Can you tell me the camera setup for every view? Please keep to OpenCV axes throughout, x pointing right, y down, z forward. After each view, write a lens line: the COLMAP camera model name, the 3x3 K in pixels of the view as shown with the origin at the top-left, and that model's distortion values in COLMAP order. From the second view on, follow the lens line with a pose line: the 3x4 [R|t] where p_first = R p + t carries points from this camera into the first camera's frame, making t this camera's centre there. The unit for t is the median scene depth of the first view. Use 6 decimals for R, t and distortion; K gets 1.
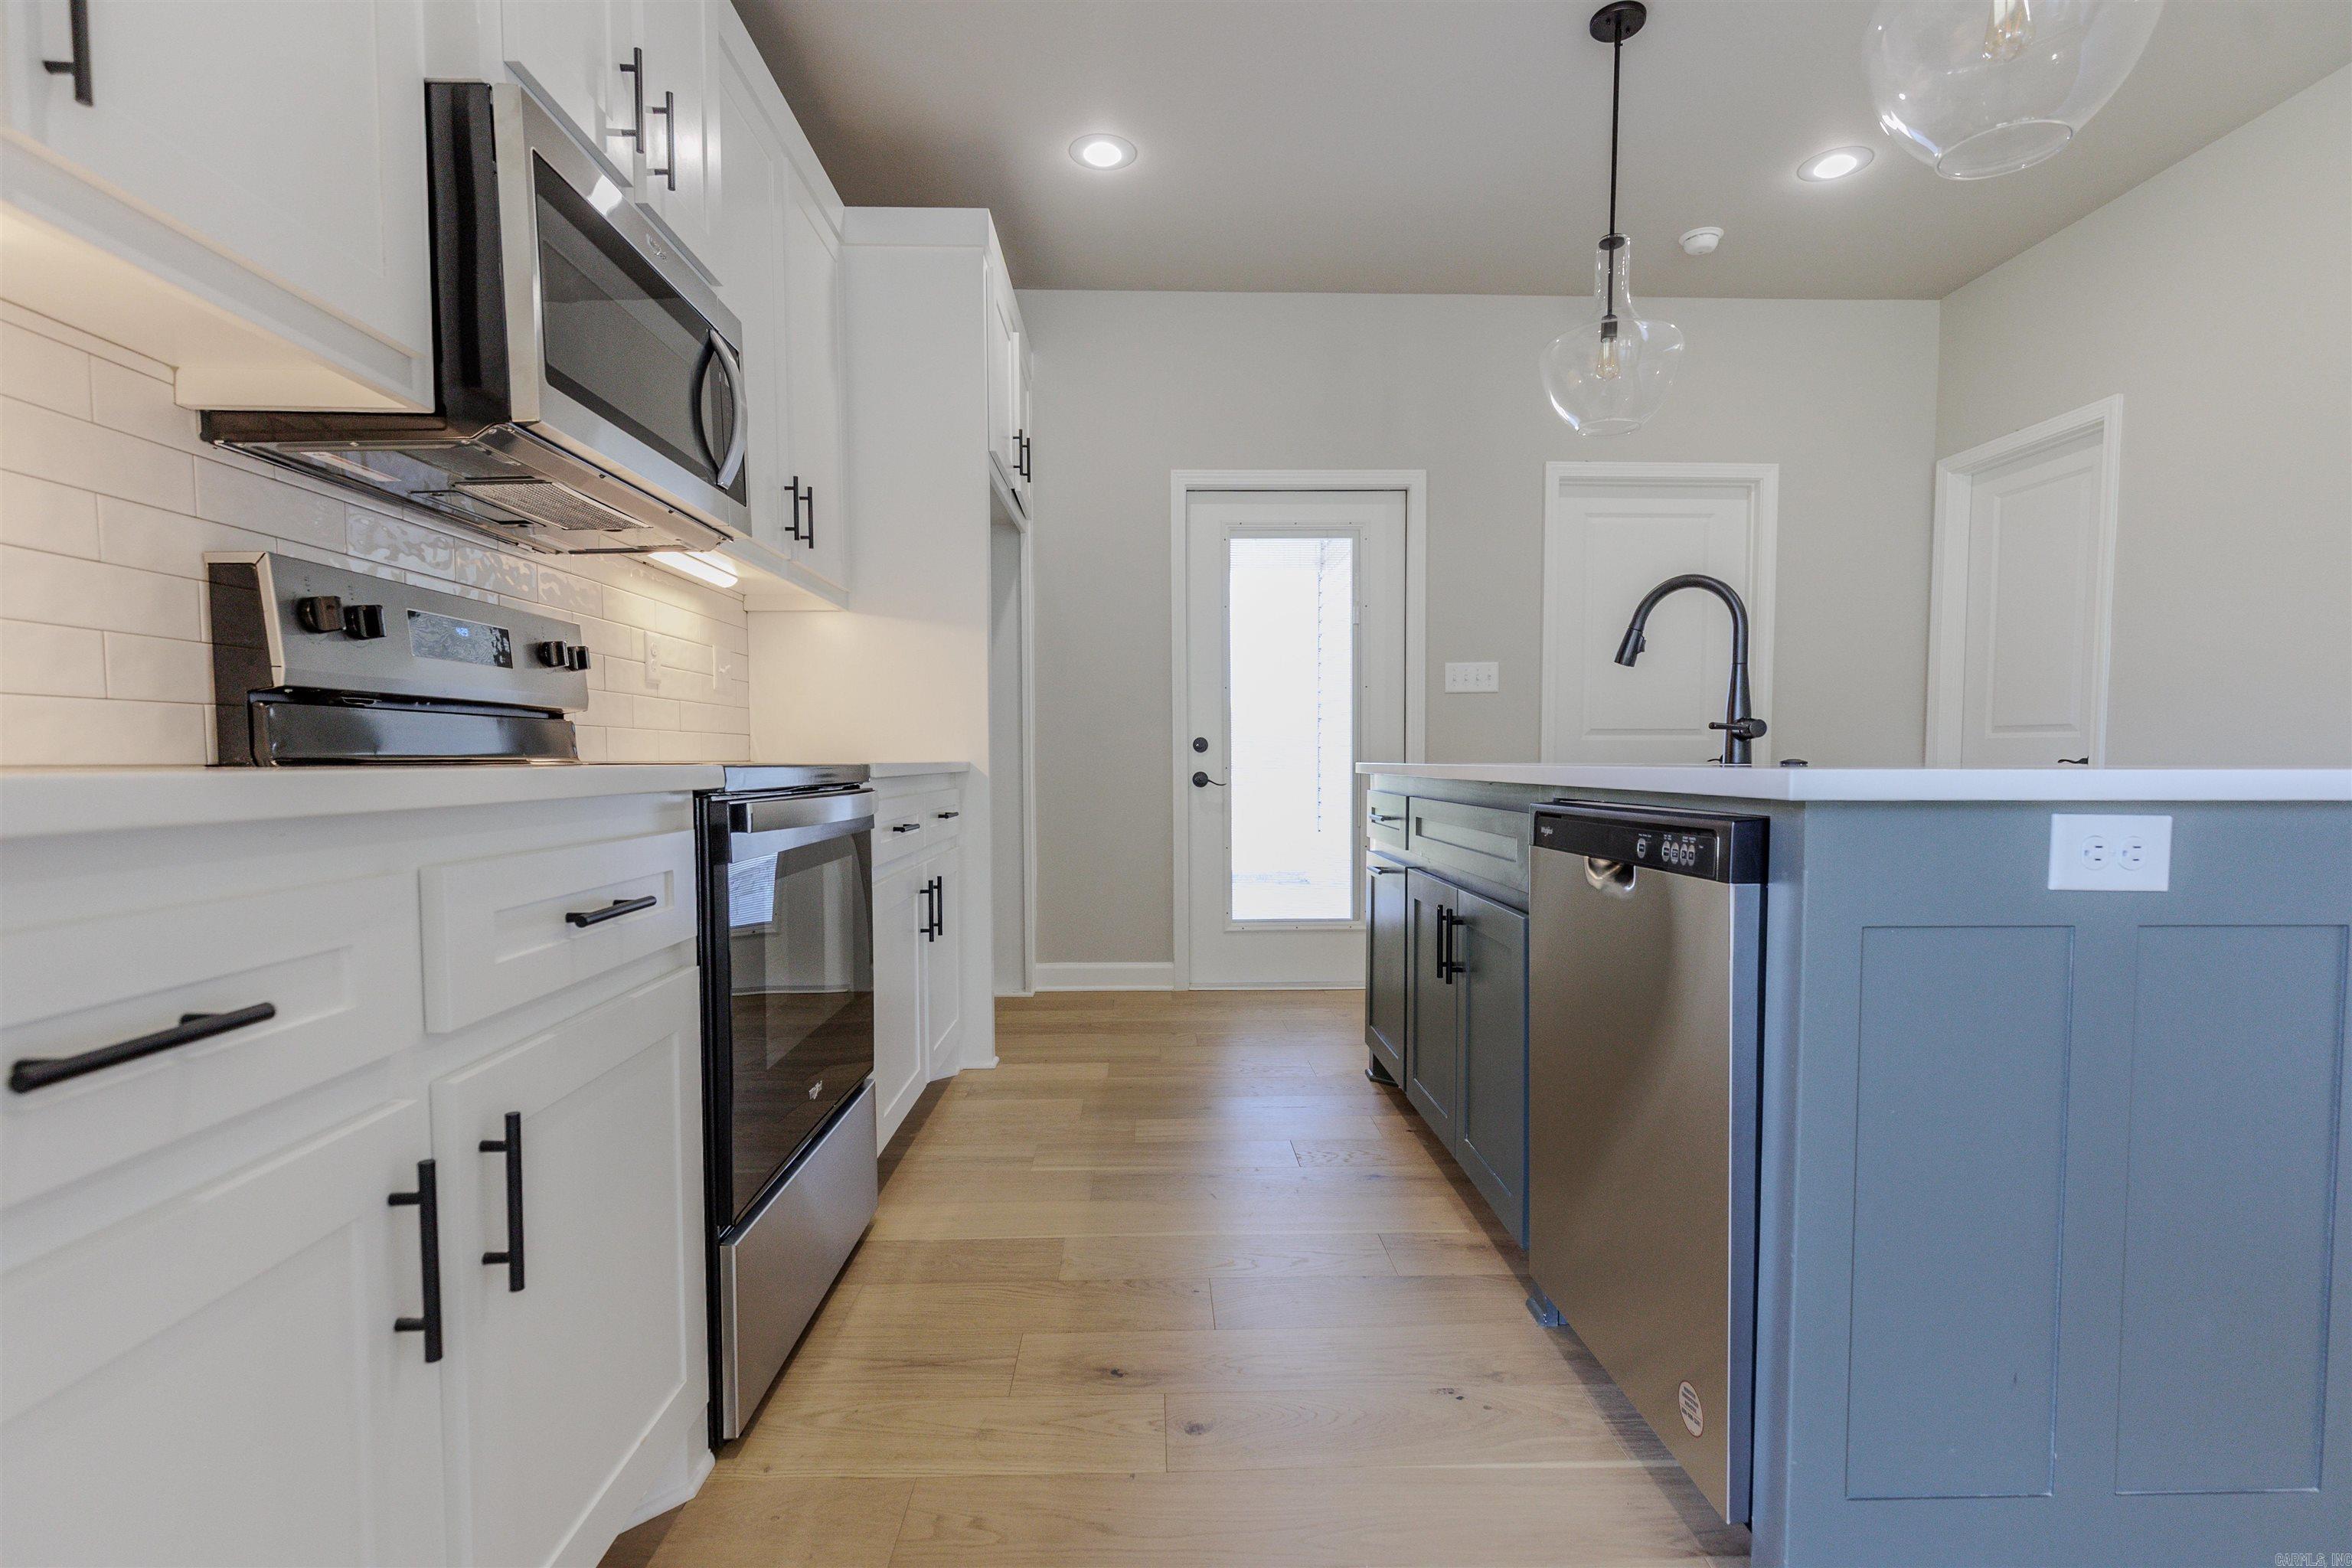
lens RADIAL K [[1095.6, 0, 1189.7], [0, 1095.6, 800.4], [0, 0, 1]] dist [0.008201, -0.001275]
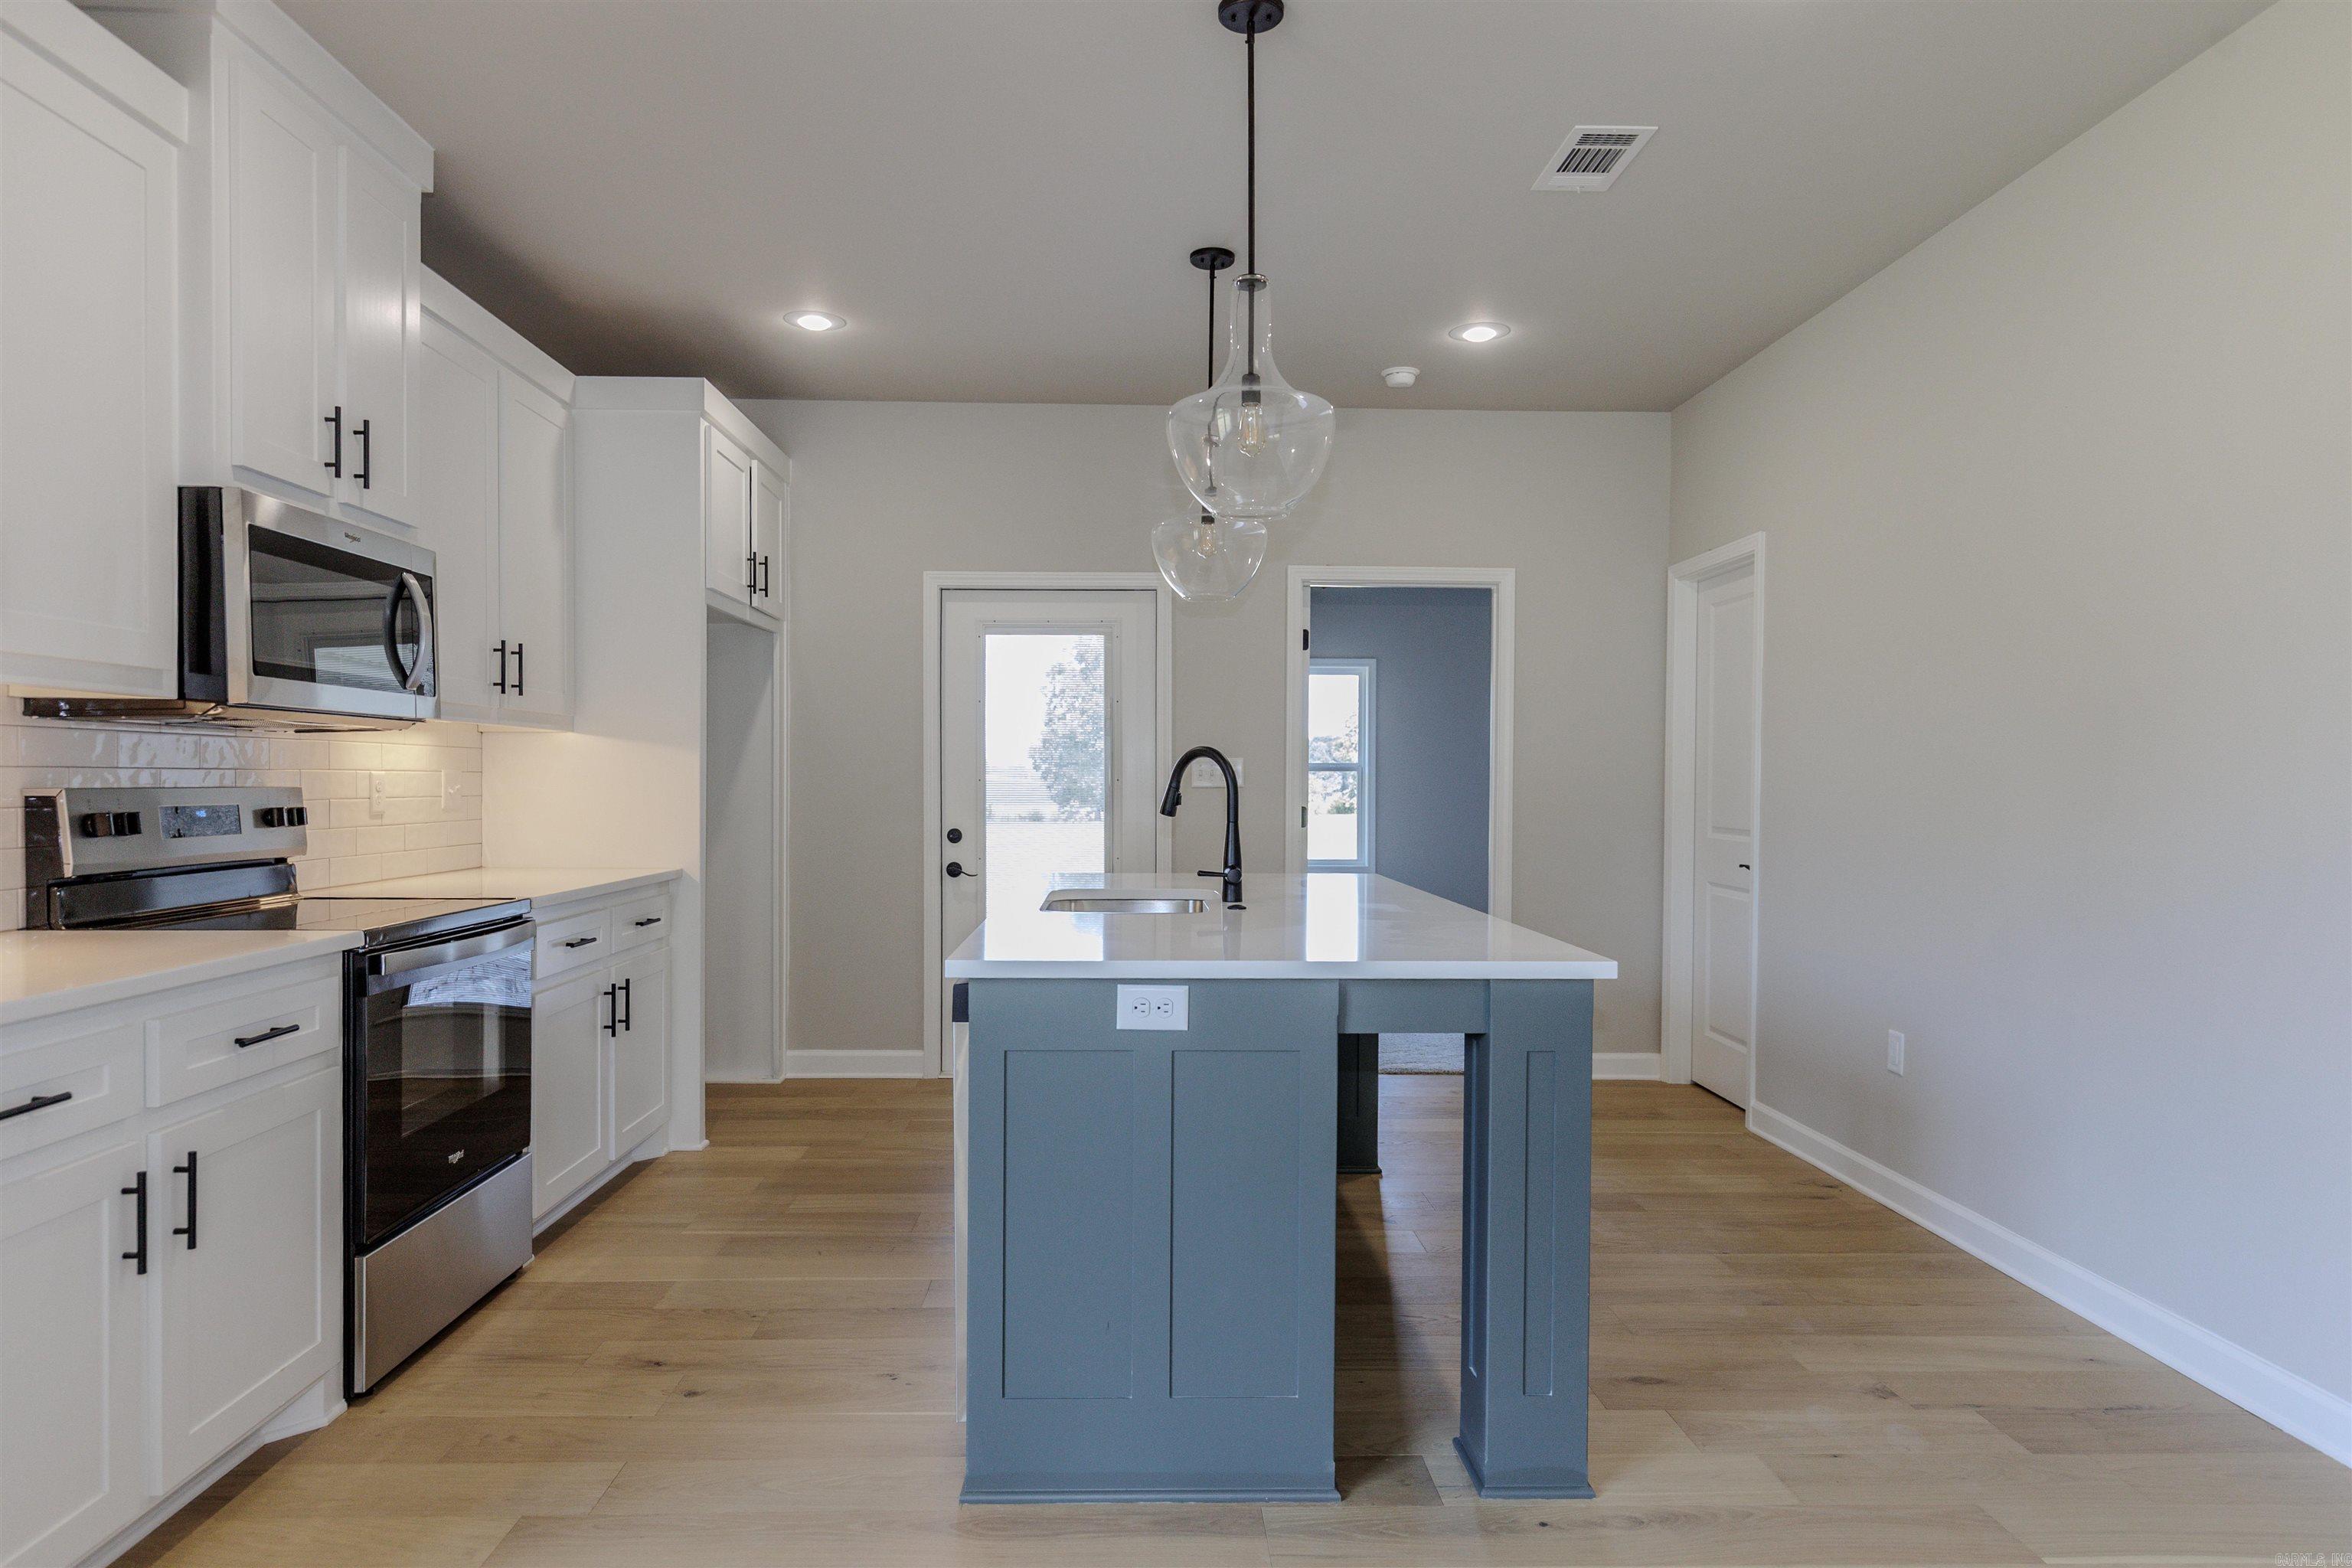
lens RADIAL K [[1363.1, 0, 1165.7], [0, 1363.1, 786.5], [0, 0, 1]] dist [0.004042, 0.003151]
pose [[0.999971, 0.007506, -0.000843, 0.468656], [-0.007531, 0.999343, -0.035458, -0.119672], [0.000576, 0.035463, 0.999371, -0.607115]]
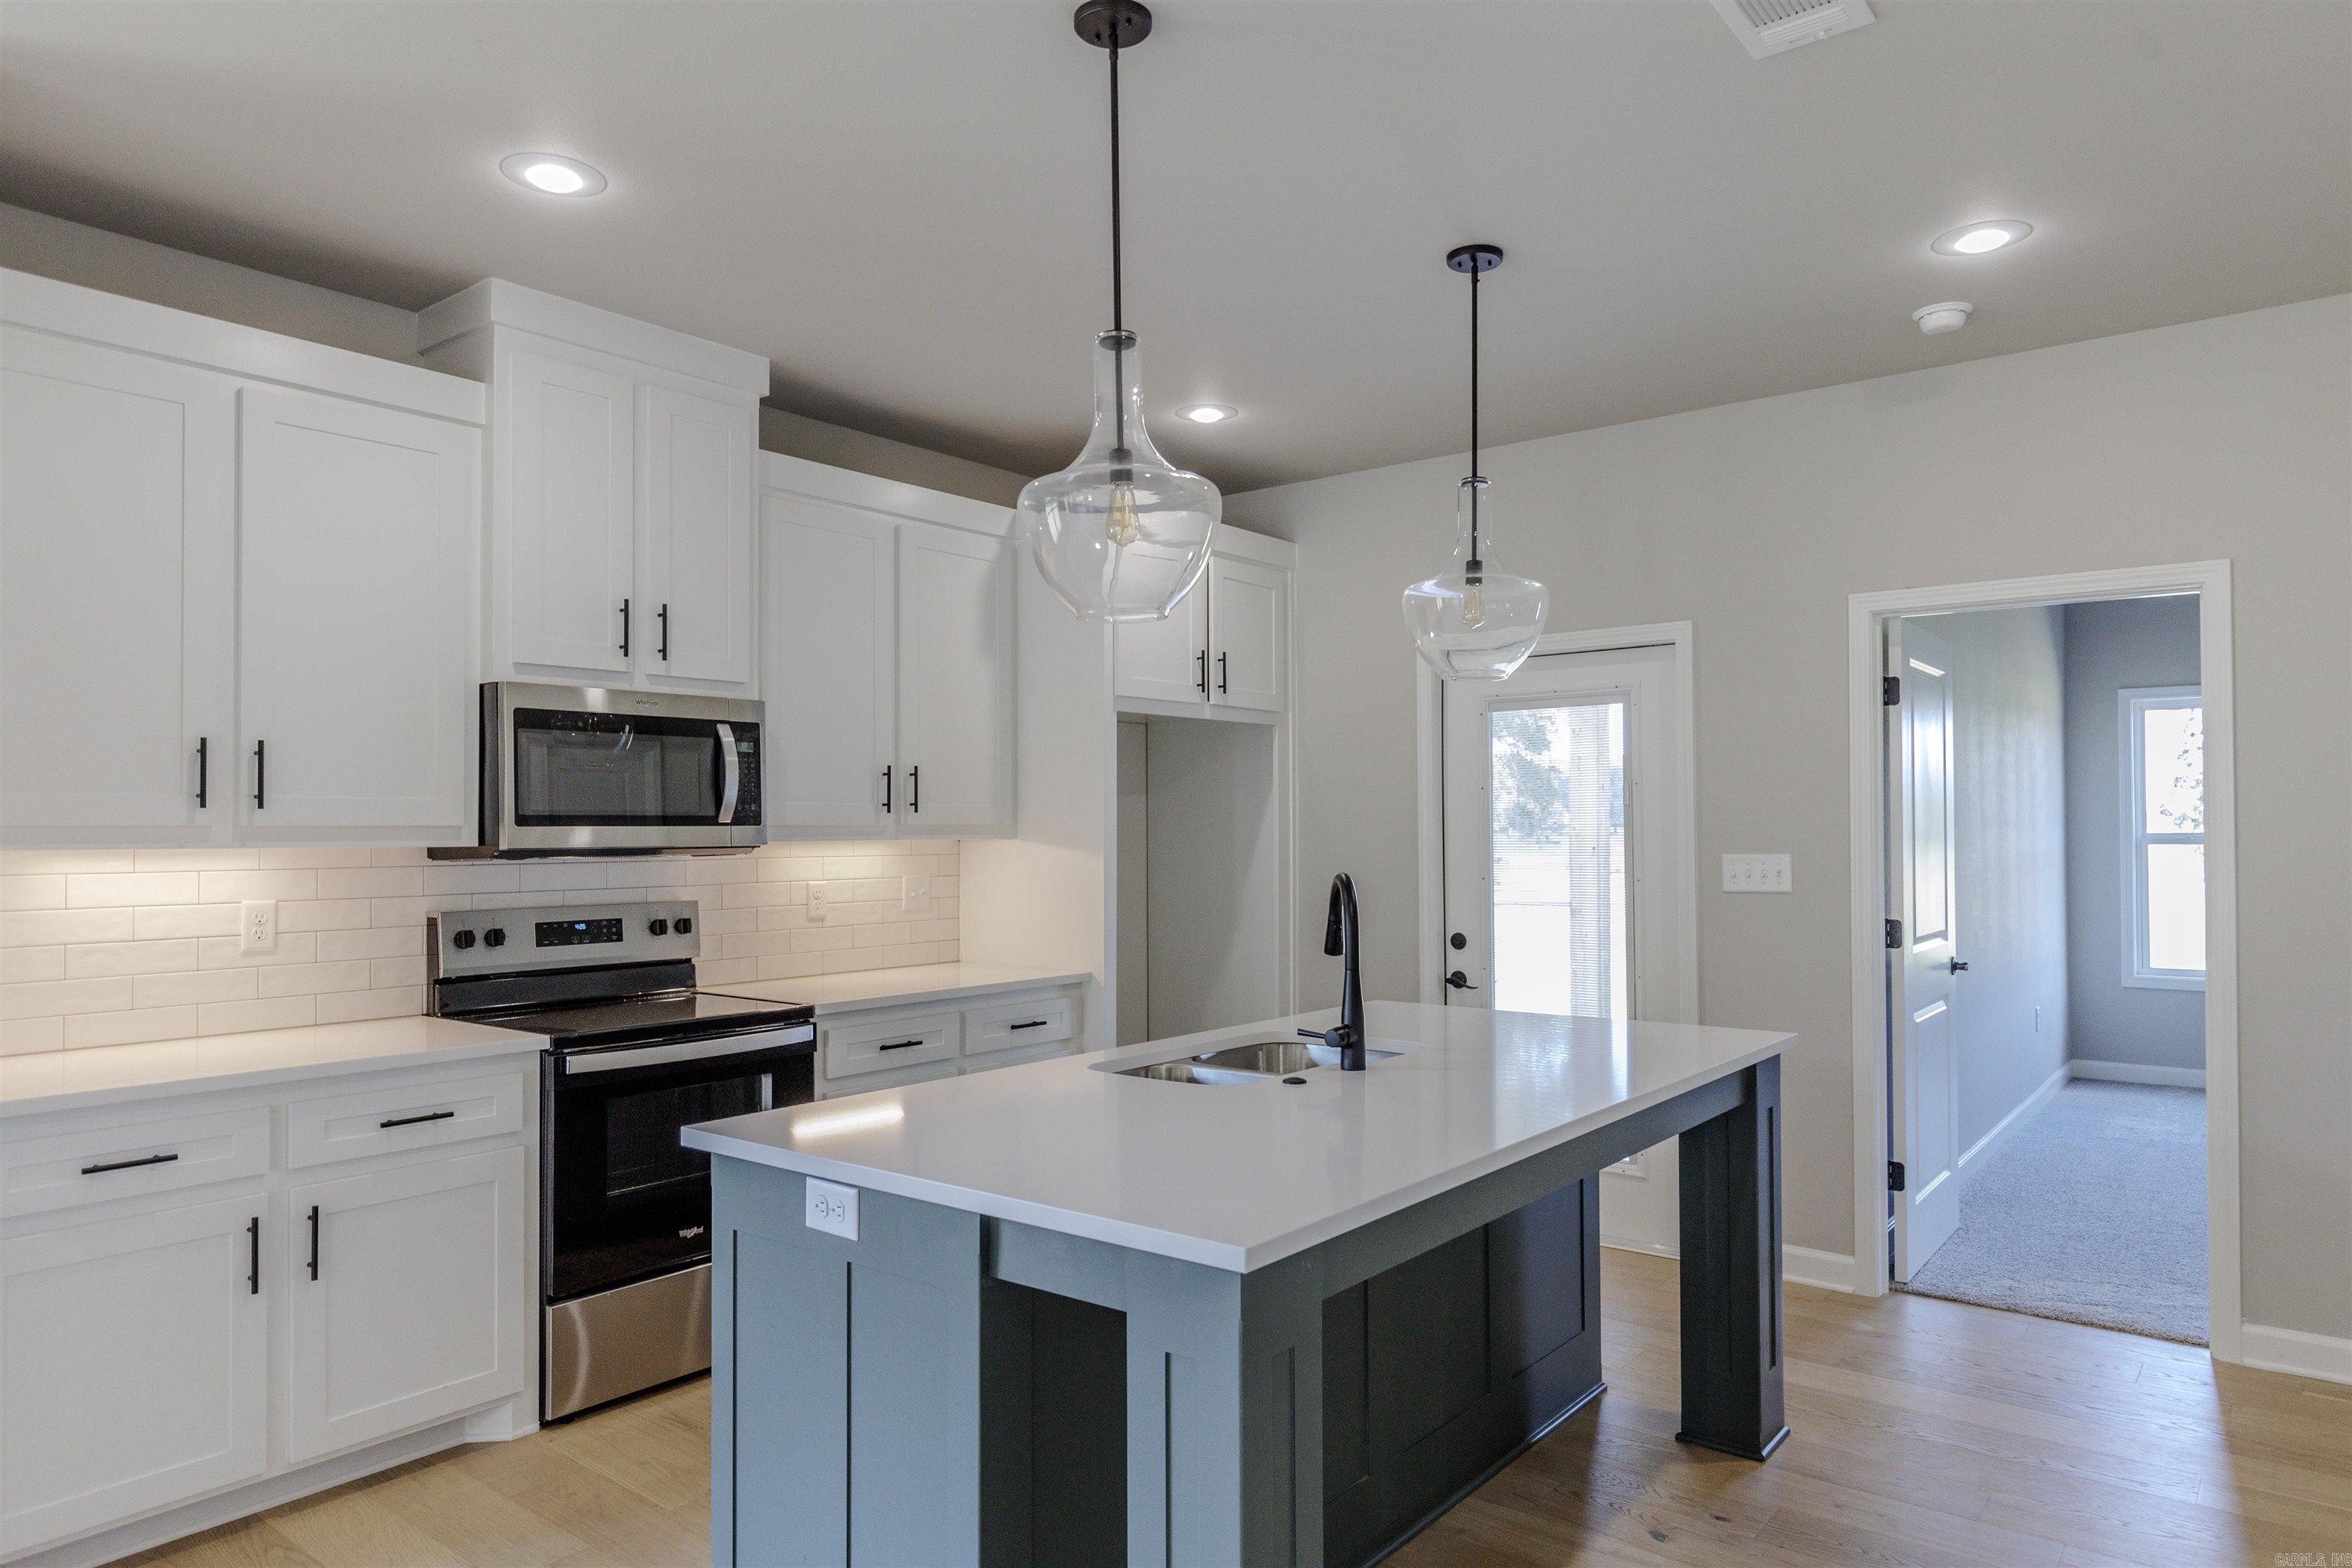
lens RADIAL K [[1438.9, 0, 1187.9], [0, 1438.9, 792.7], [0, 0, 1]] dist [0.006389, -0.001259]
pose [[0.767532, -0.016346, -0.640802, 1.354456], [-0.024092, 0.998233, -0.054319, -0.232573], [0.640558, 0.057130, 0.765782, -0.122075]]
